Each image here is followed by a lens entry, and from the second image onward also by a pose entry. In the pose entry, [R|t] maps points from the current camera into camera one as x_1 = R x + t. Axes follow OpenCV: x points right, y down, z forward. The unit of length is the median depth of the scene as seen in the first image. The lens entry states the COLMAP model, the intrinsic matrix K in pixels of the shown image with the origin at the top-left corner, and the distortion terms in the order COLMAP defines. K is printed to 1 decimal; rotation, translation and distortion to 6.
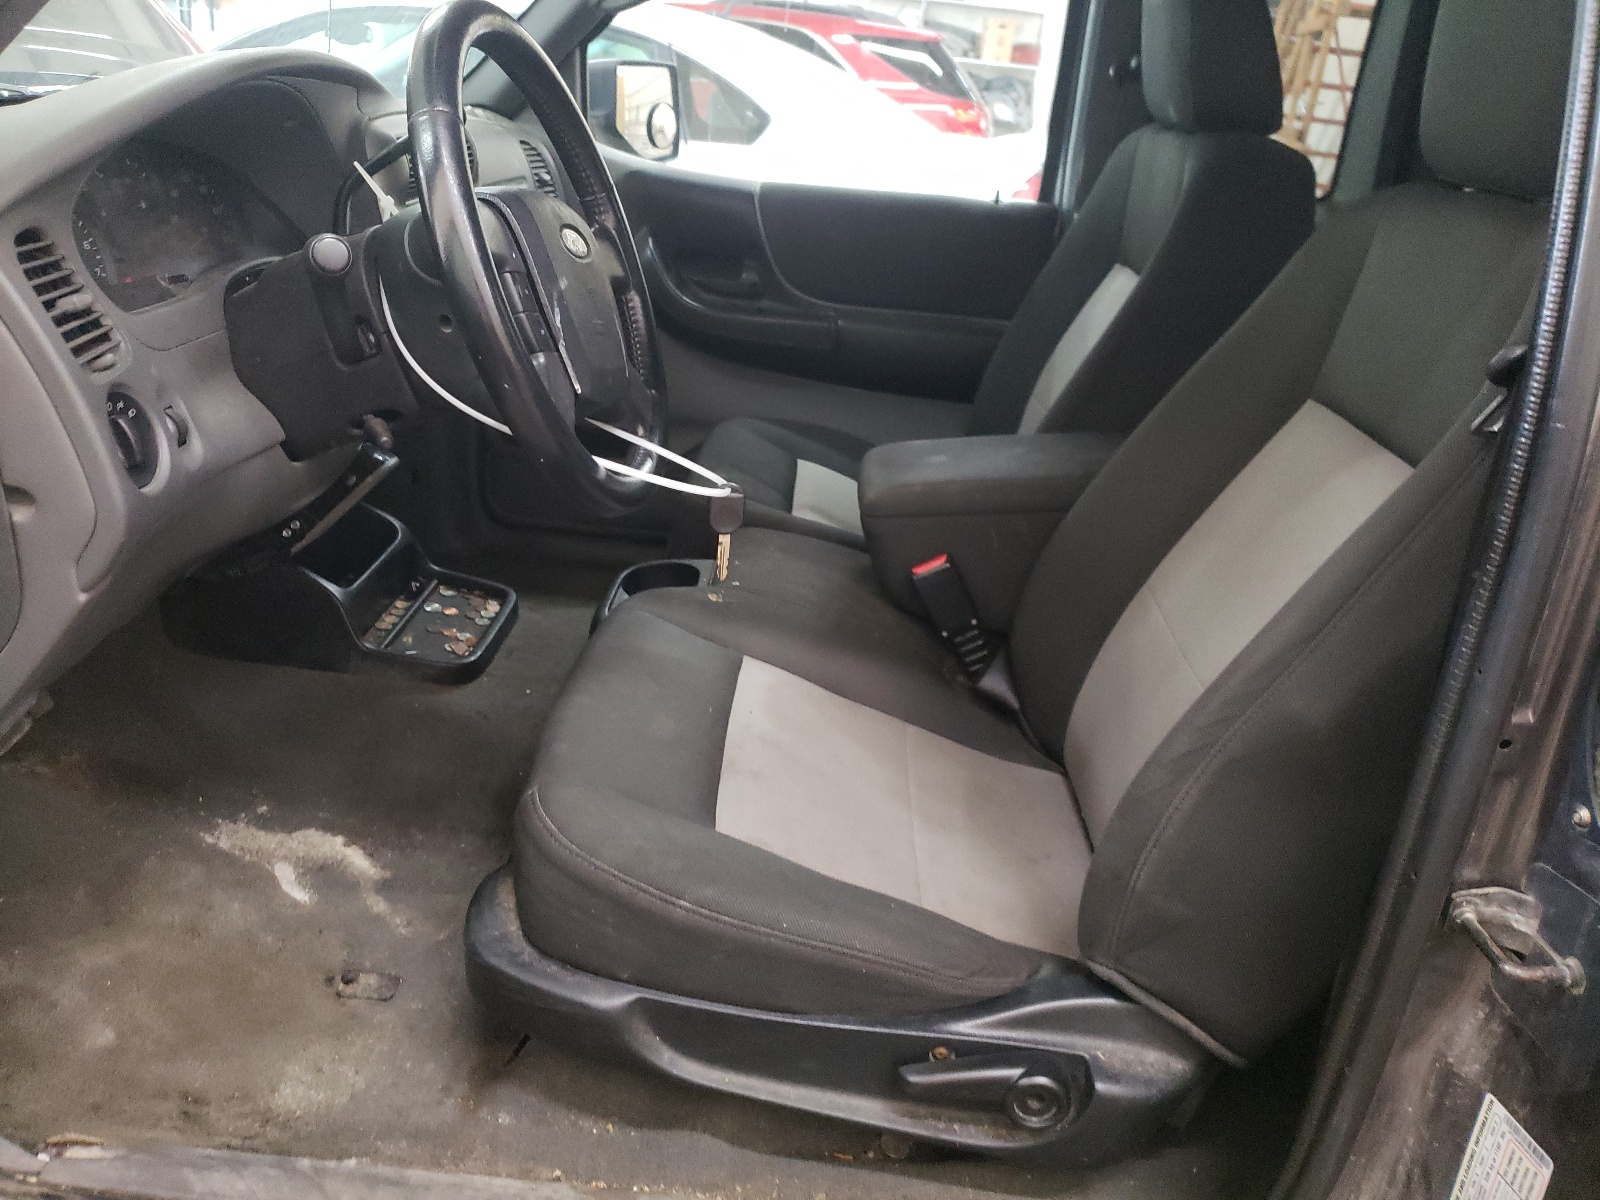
lens RADIAL K [[1355.2, 0, 794.2], [0, 1355.2, 595.7], [0, 0, 1]] dist [0.109211, -0.212861]
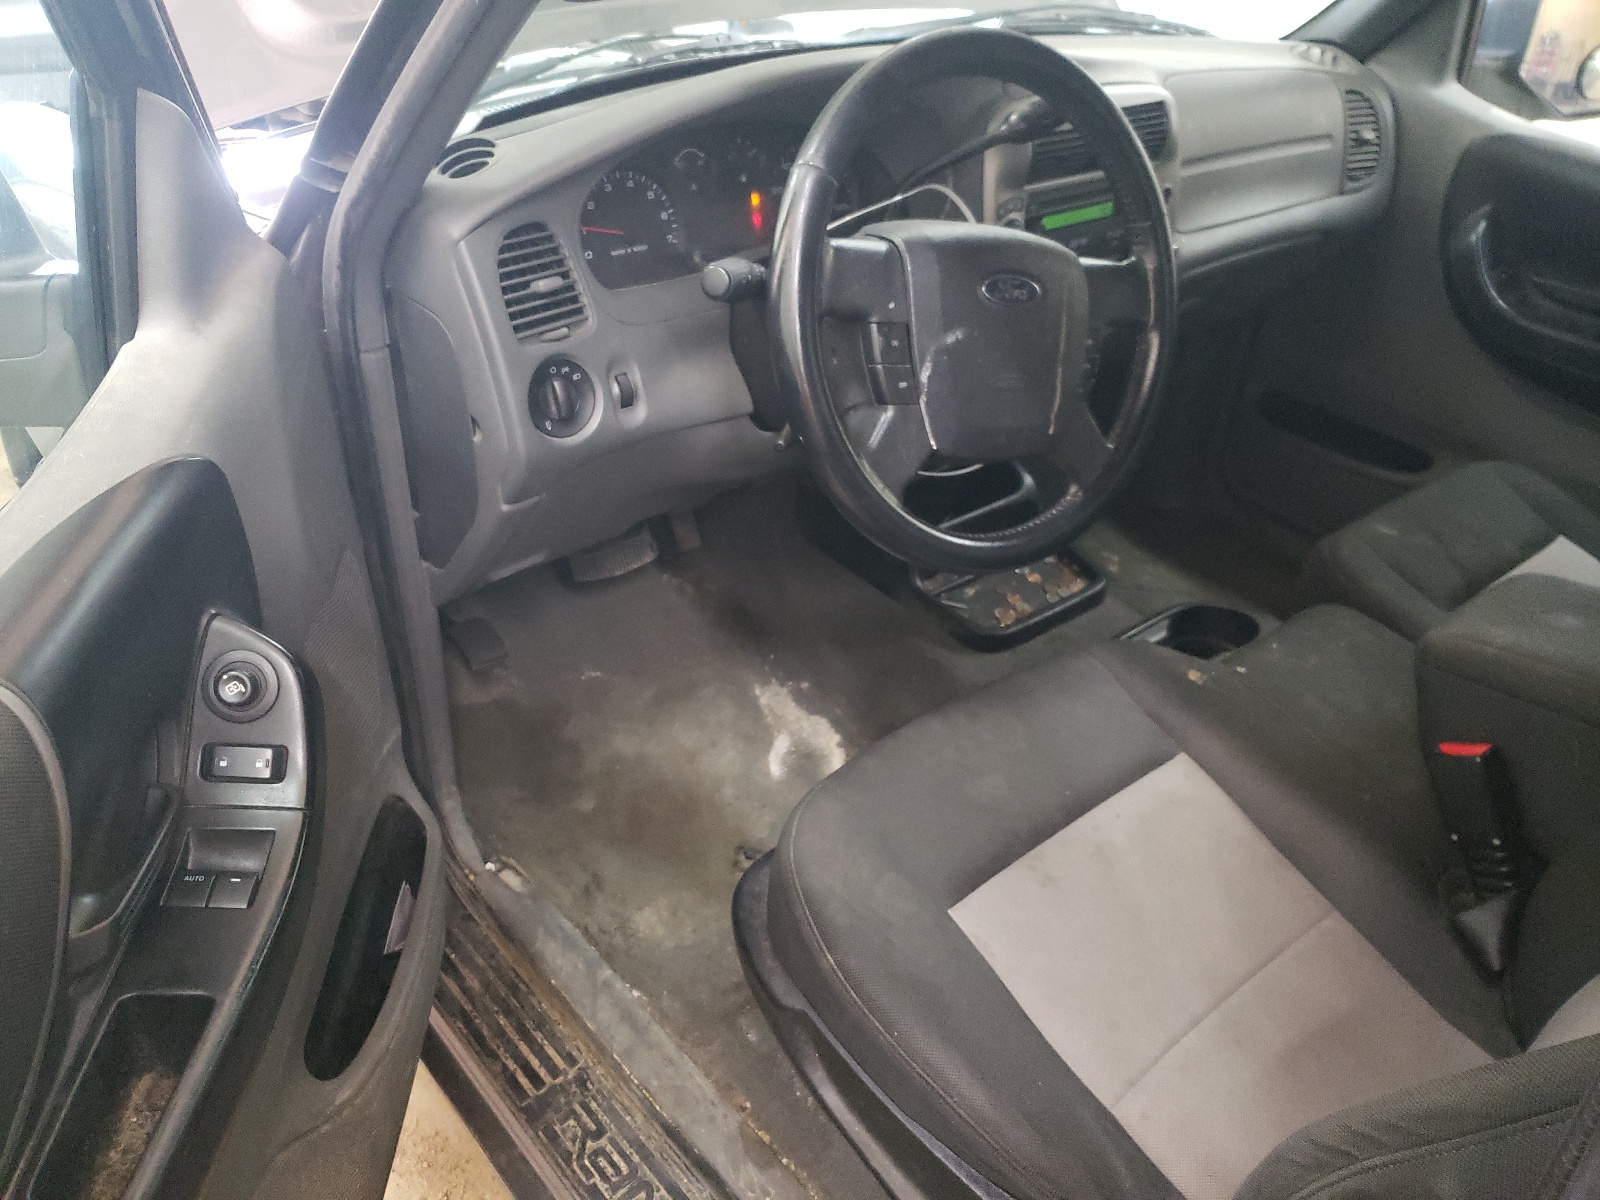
lens RADIAL K [[1355.2, 0, 794.2], [0, 1355.2, 595.7], [0, 0, 1]] dist [0.109211, -0.212861]
pose [[0.646373, 0.365225, -0.669934, 0.377369], [-0.268614, 0.930715, 0.248226, -0.213774], [0.714176, 0.019507, 0.699694, 0.197339]]
